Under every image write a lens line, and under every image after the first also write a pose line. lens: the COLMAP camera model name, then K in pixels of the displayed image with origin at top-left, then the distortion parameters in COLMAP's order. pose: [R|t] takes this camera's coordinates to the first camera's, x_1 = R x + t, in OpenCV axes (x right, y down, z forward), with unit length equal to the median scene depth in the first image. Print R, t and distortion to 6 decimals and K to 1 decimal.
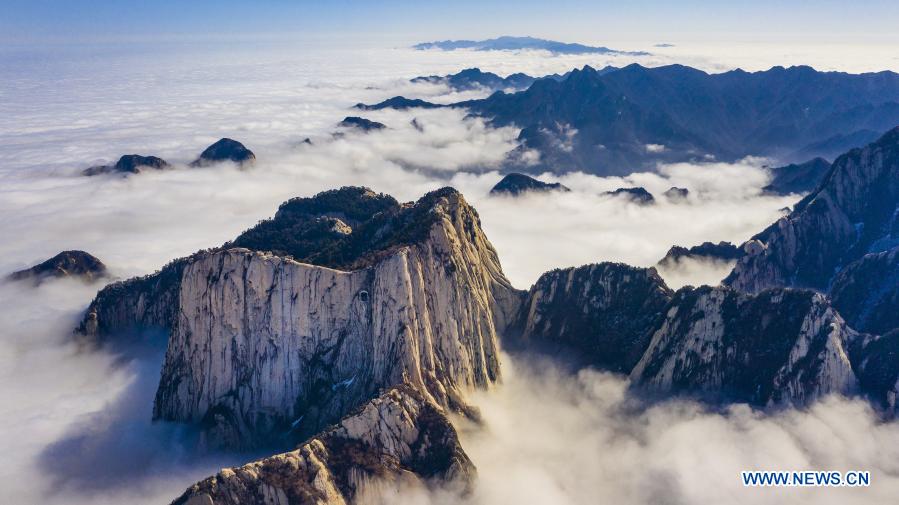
lens RADIAL K [[704.4, 0, 449.4], [0, 704.4, 253.4], [0, 0, 1]] dist [-0.015486, -0.004820]
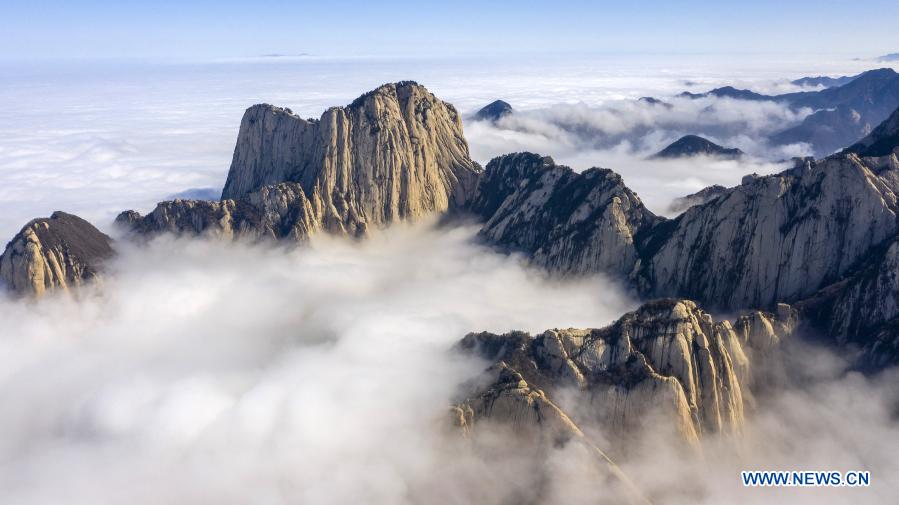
lens RADIAL K [[704.4, 0, 449.5], [0, 704.4, 251.4], [0, 0, 1]] dist [-0.015486, -0.004820]
pose [[0.812792, 0.161791, -0.559636, 0.974934], [-0.173153, 0.984339, 0.033093, 0.194553], [0.556226, 0.070005, 0.828077, -0.084123]]
